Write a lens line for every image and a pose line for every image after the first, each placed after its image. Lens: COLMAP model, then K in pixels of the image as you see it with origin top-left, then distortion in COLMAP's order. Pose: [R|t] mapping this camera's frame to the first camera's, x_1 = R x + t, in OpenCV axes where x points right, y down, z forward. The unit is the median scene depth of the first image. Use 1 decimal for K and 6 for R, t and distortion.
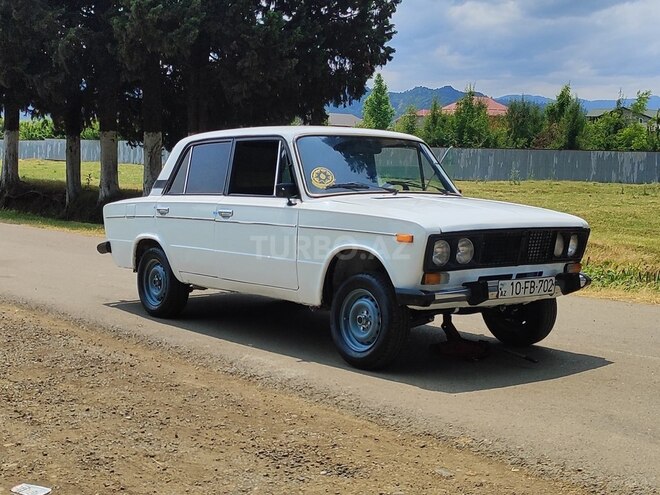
lens RADIAL K [[943.7, 0, 330.0], [0, 943.7, 247.5], [0, 0, 1]] dist [0.076354, -0.039296]
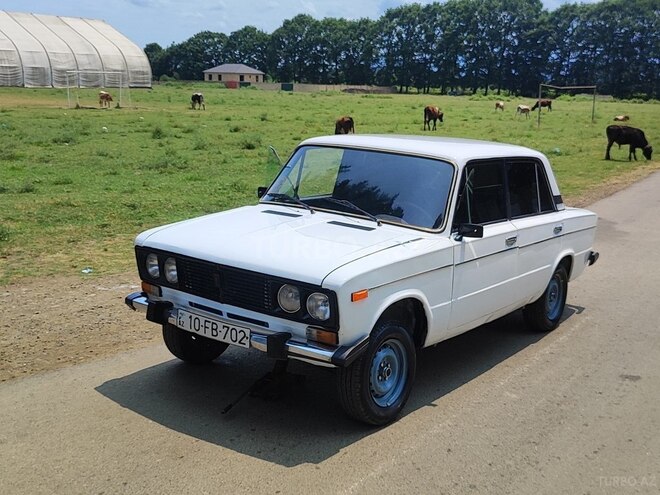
lens RADIAL K [[793.8, 0, 330.0], [0, 793.8, 247.5], [0, 0, 1]] dist [0.052449, -0.074122]
pose [[0.247308, 0.182437, -0.951607, 0.870164], [-0.123624, 0.980029, 0.155758, -0.152727], [0.961018, 0.079121, 0.264922, 0.826890]]
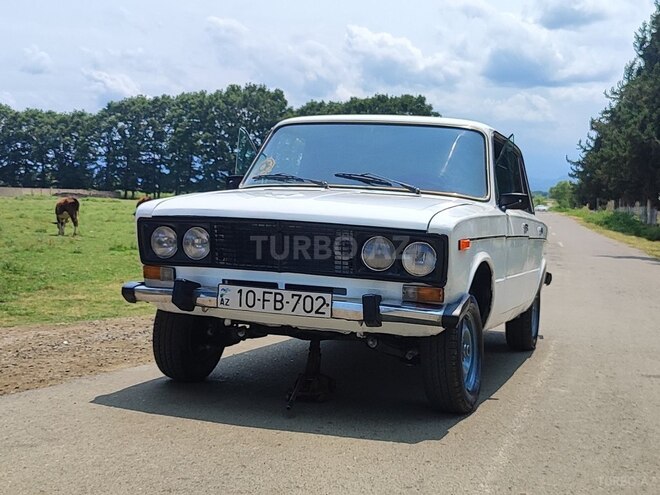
lens RADIAL K [[954.2, 0, 330.0], [0, 954.2, 247.5], [0, 0, 1]] dist [0.092629, -0.291933]
pose [[0.524644, 0.038374, -0.850456, 0.786503], [-0.107685, 0.993951, -0.021582, 0.011285], [0.844483, 0.102904, 0.525603, 0.592761]]
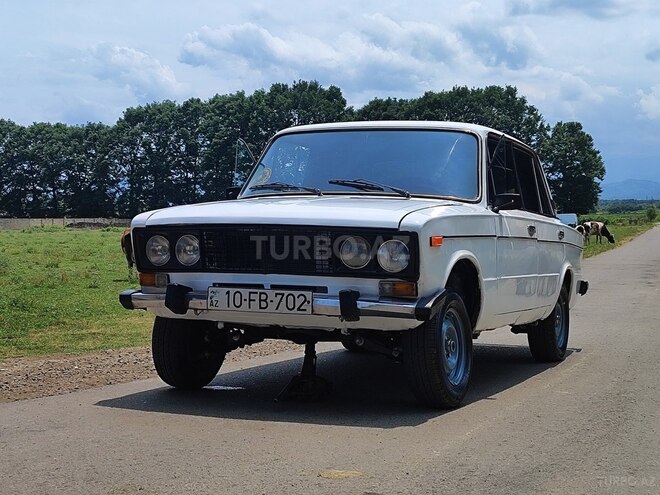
lens RADIAL K [[1185.5, 0, 314.4], [0, 1185.5, 250.0], [0, 0, 1]] dist [0.127753, -0.122587]
pose [[0.457823, -0.000331, -0.889044, 1.006985], [-0.077159, 0.996212, -0.040105, 0.033295], [0.885689, 0.086958, 0.456063, 0.543763]]
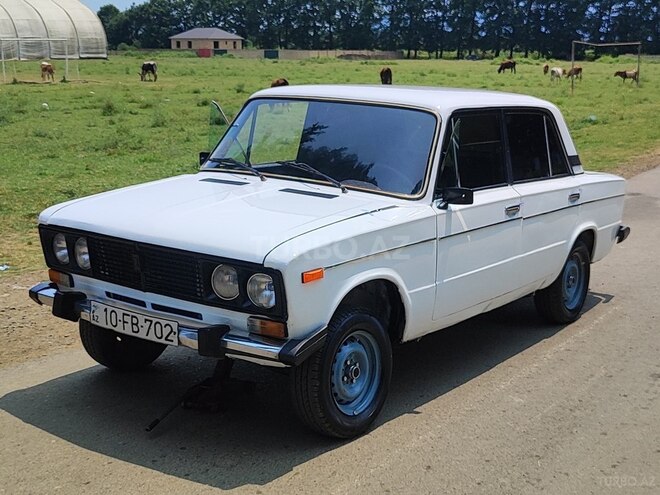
lens RADIAL K [[954.2, 0, 330.0], [0, 954.2, 247.5], [0, 0, 1]] dist [0.092629, -0.291933]
pose [[0.253242, 0.177250, -0.951026, 0.855590], [-0.101191, 0.982532, 0.156177, -0.132096], [0.962096, 0.056685, 0.266755, 0.869520]]
